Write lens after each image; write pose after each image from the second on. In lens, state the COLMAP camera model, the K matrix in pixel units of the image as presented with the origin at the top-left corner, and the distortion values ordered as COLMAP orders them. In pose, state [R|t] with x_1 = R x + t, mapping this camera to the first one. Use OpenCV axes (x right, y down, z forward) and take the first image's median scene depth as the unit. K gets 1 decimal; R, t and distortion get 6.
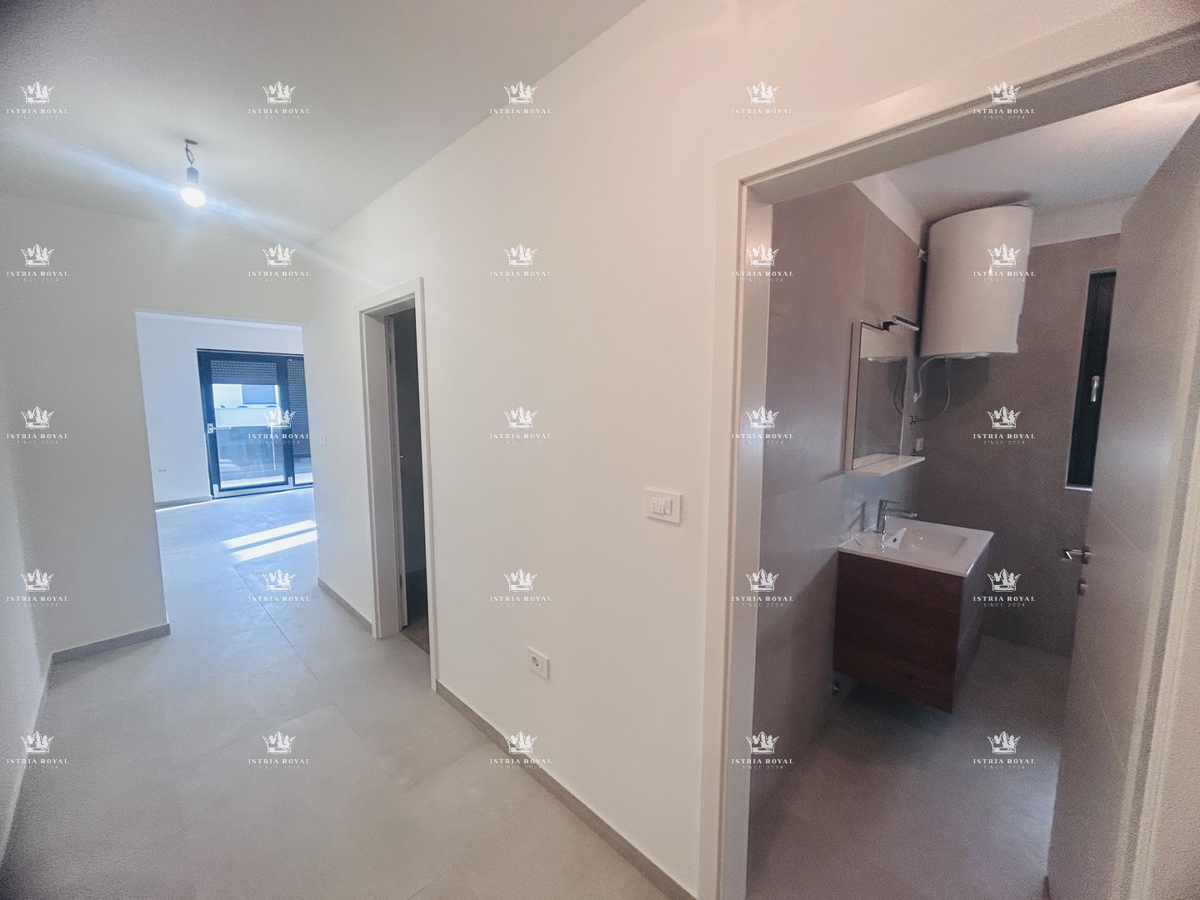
lens RADIAL K [[483.2, 0, 597.7], [0, 483.2, 454.7], [0, 0, 1]] dist [0.001103, -0.001014]
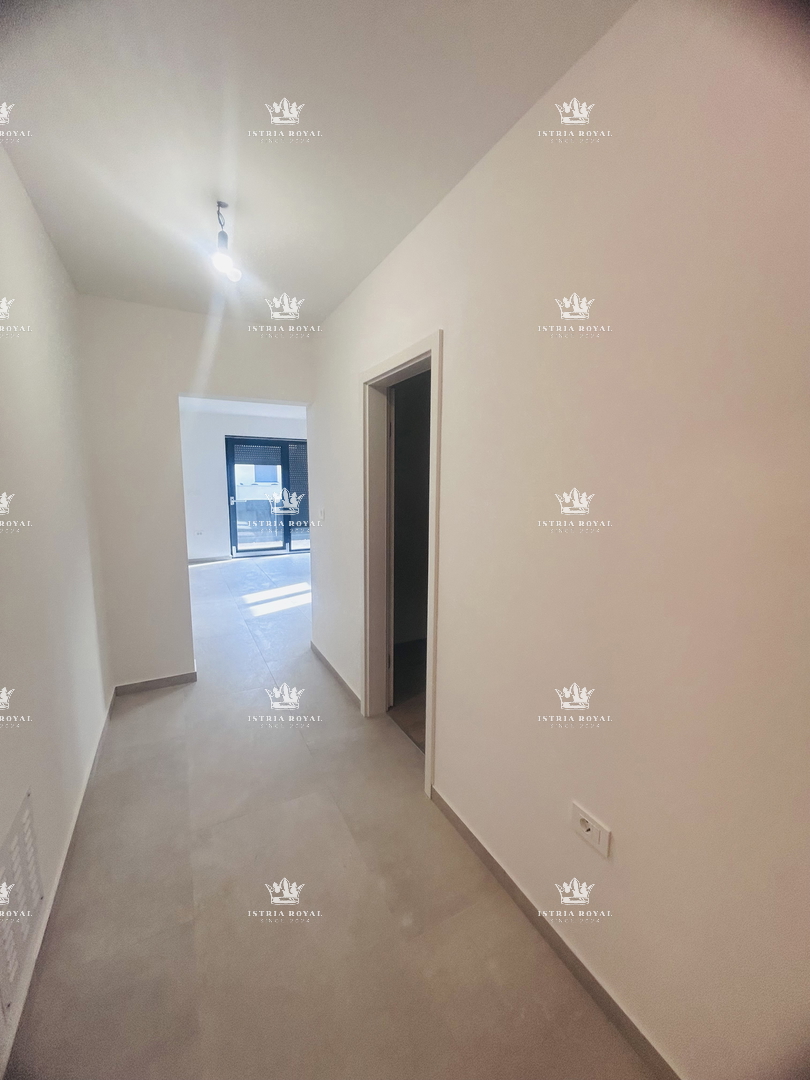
lens RADIAL K [[434.8, 0, 399.1], [0, 434.8, 539.4], [0, 0, 1]] dist [0.001103, -0.001014]
pose [[0.951755, 0.047337, -0.303186, -0.114646], [-0.040848, 0.998781, 0.027714, -0.008938], [0.304129, -0.013992, 0.952528, 0.147475]]
